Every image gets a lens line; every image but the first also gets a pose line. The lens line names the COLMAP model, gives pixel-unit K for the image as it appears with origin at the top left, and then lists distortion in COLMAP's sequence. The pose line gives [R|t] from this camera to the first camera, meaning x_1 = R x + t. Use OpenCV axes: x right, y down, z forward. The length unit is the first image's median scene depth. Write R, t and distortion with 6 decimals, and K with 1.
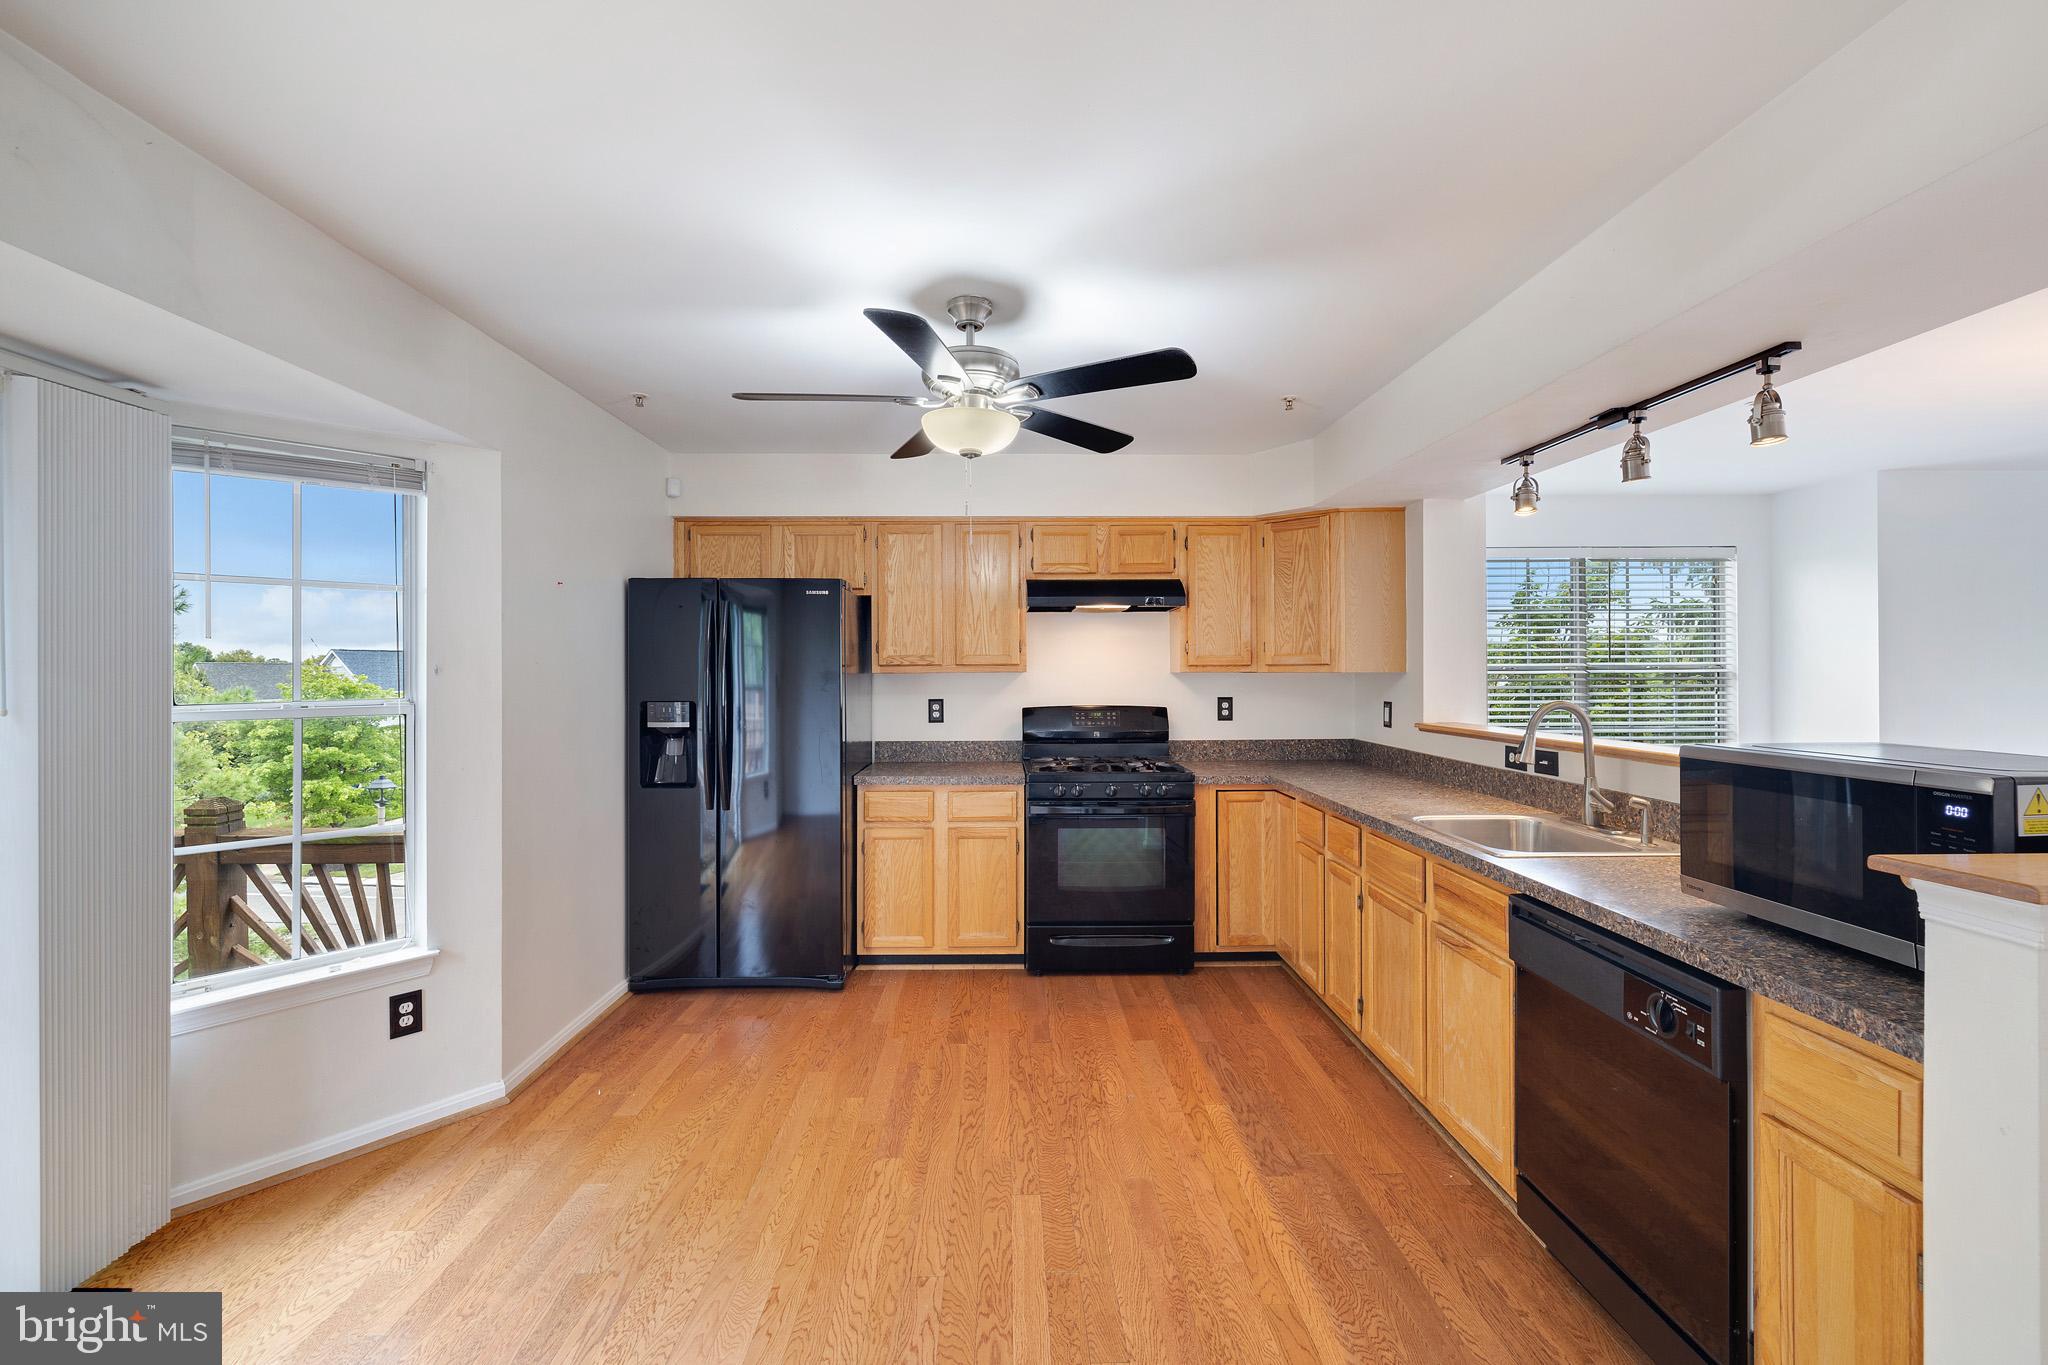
lens RADIAL K [[856.3, 0, 1019.3], [0, 856.3, 668.9], [0, 0, 1]] dist [-0.002475, 0.000322]
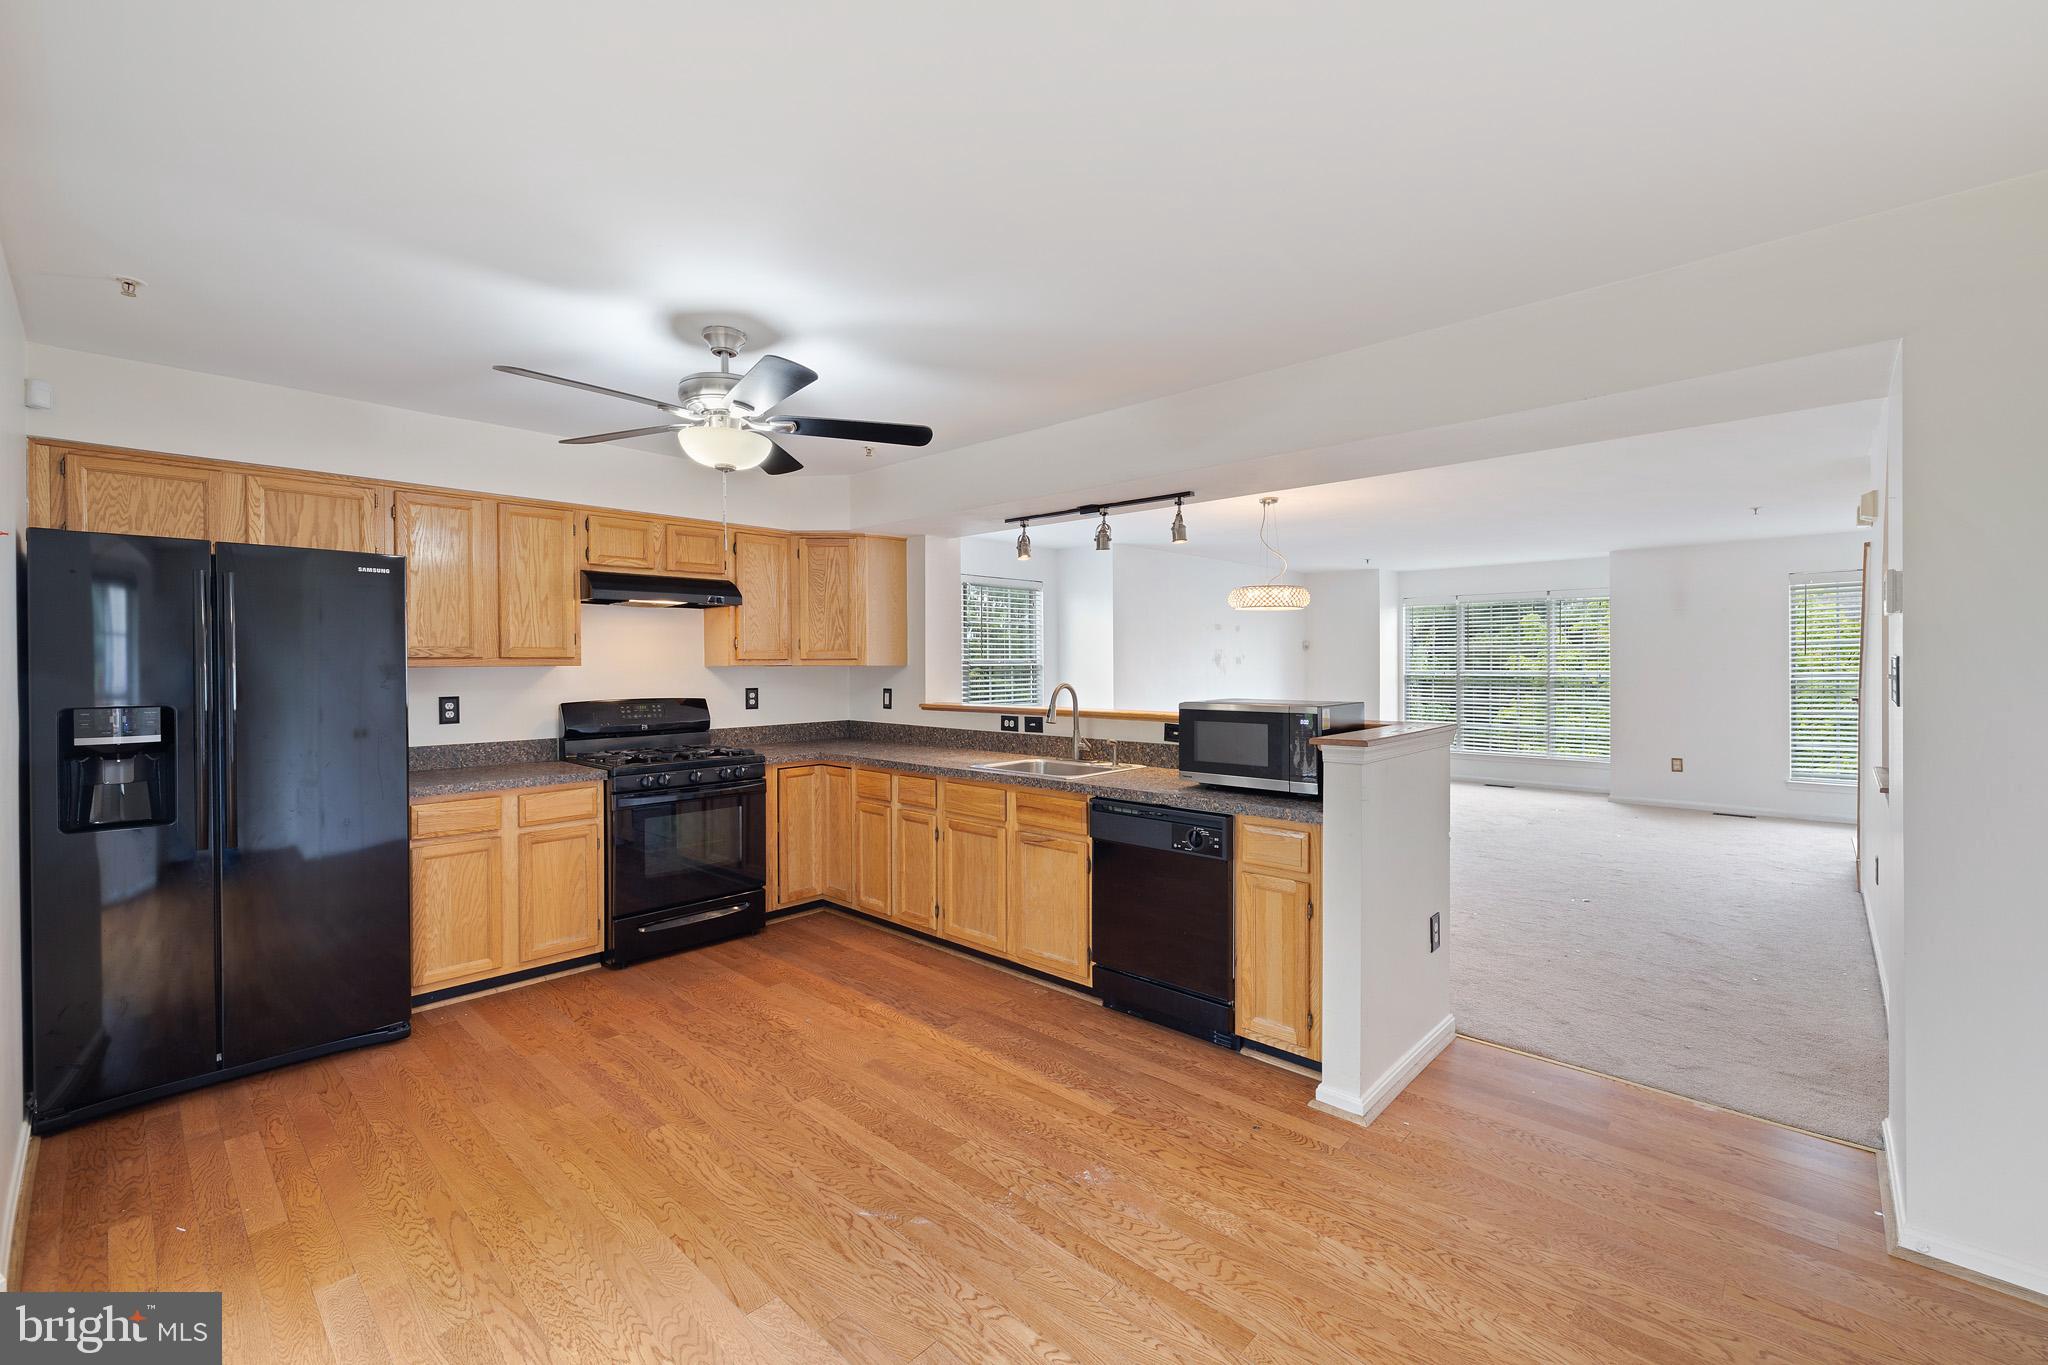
lens RADIAL K [[856.3, 0, 1019.3], [0, 856.3, 668.9], [0, 0, 1]] dist [-0.002475, 0.000322]
pose [[0.696148, -0.004252, 0.717886, -0.427279], [-0.000279, 0.999981, 0.006193, 0.001349], [-0.717898, -0.004511, 0.696133, -0.034018]]
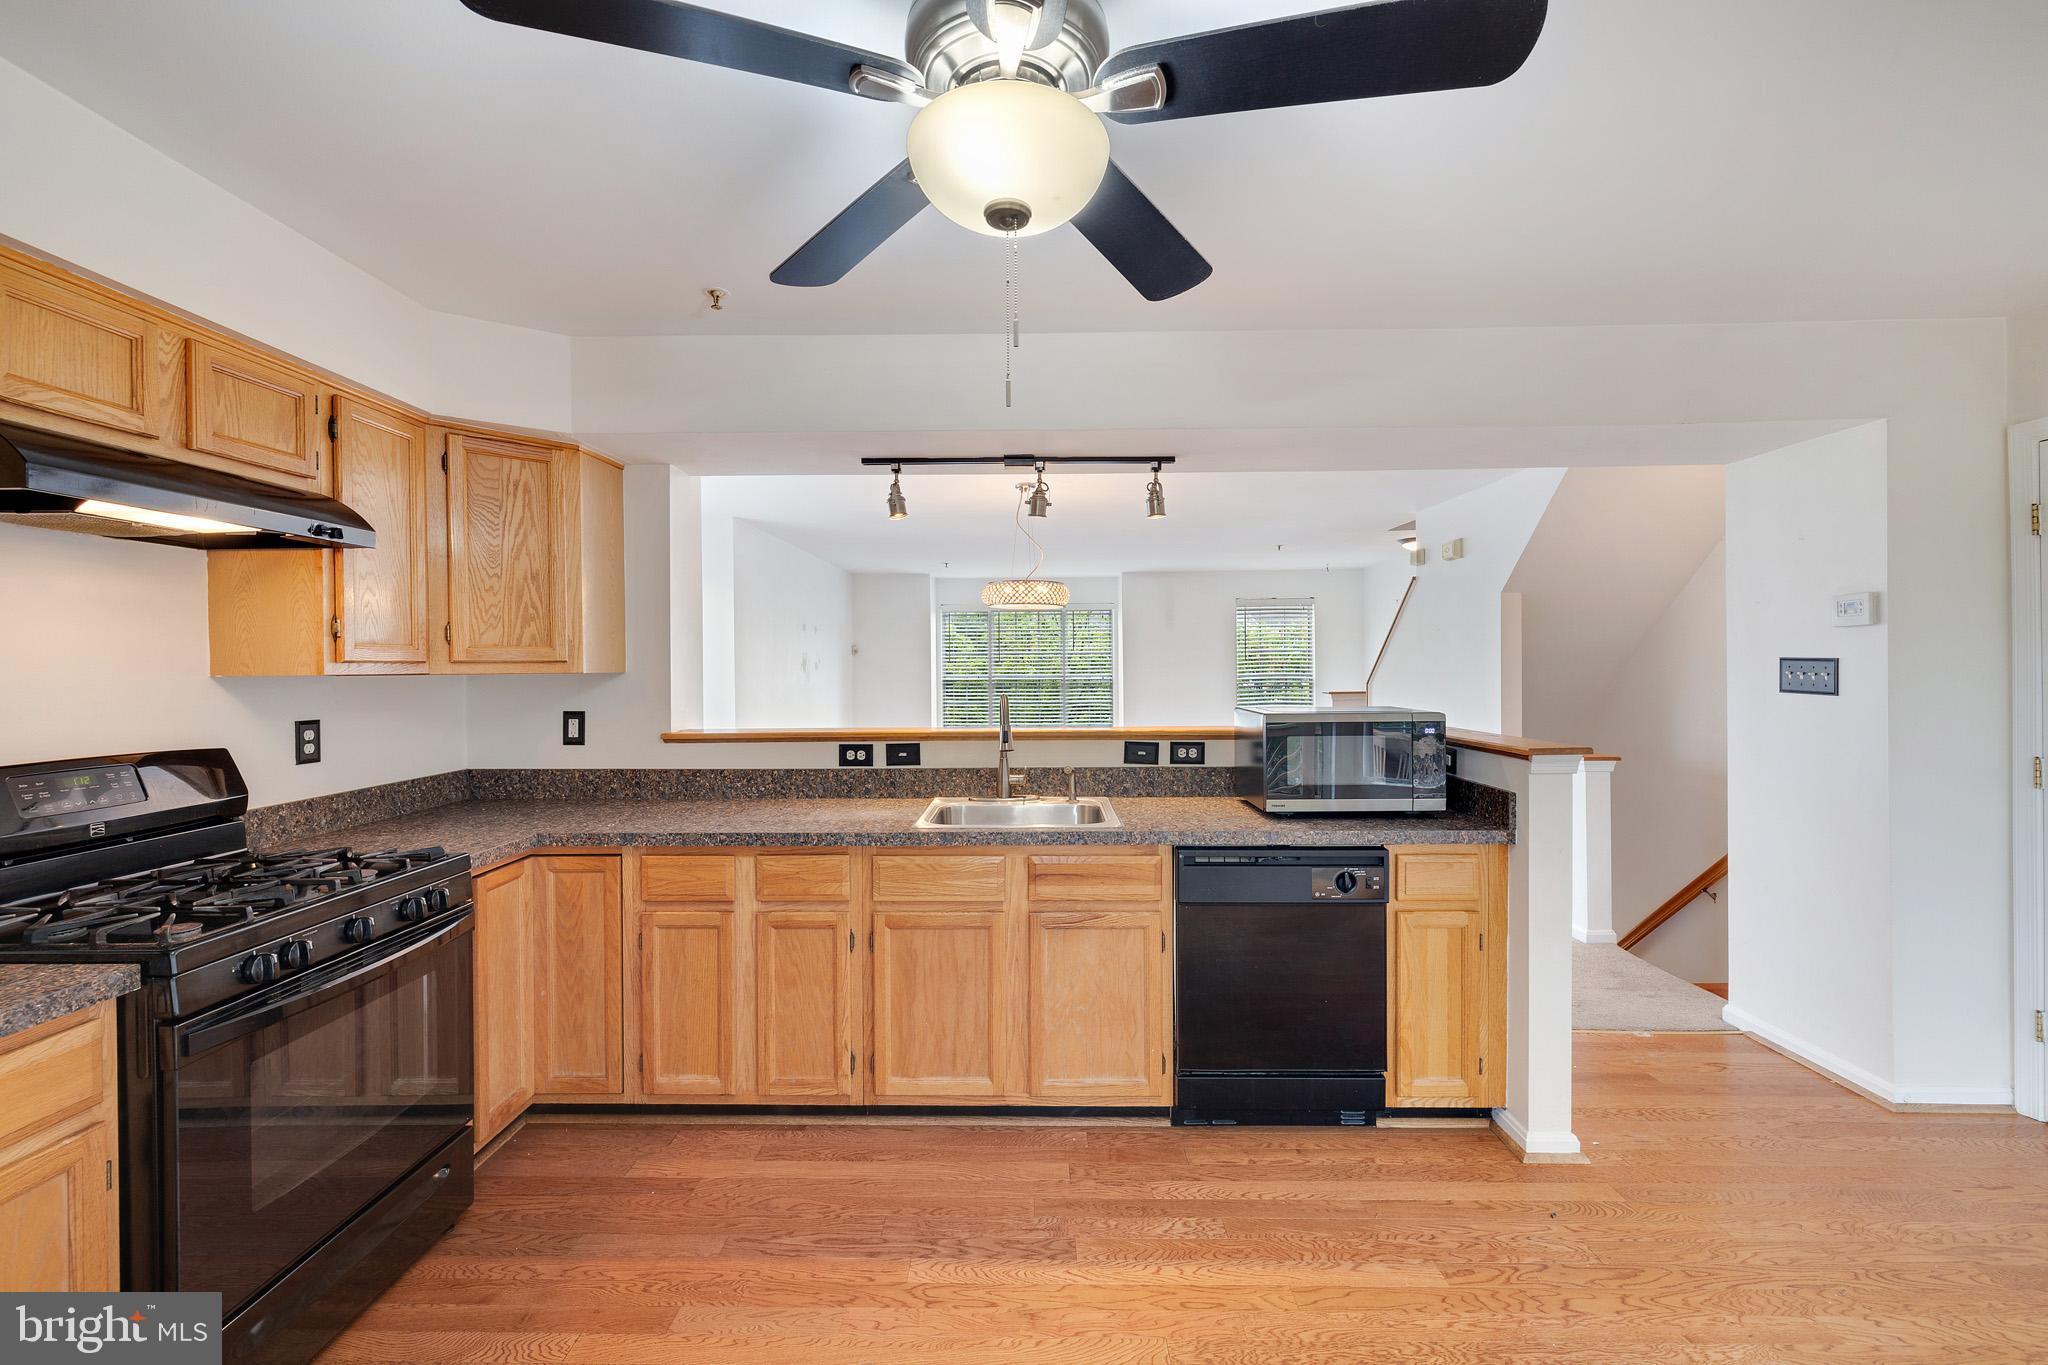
lens RADIAL K [[856.3, 0, 1019.3], [0, 856.3, 668.9], [0, 0, 1]] dist [-0.002475, 0.000322]
pose [[0.035552, -0.000626, 0.999368, -0.391231], [0.004409, 0.999990, 0.000469, 0.002366], [-0.999358, 0.004389, 0.035554, 0.708080]]
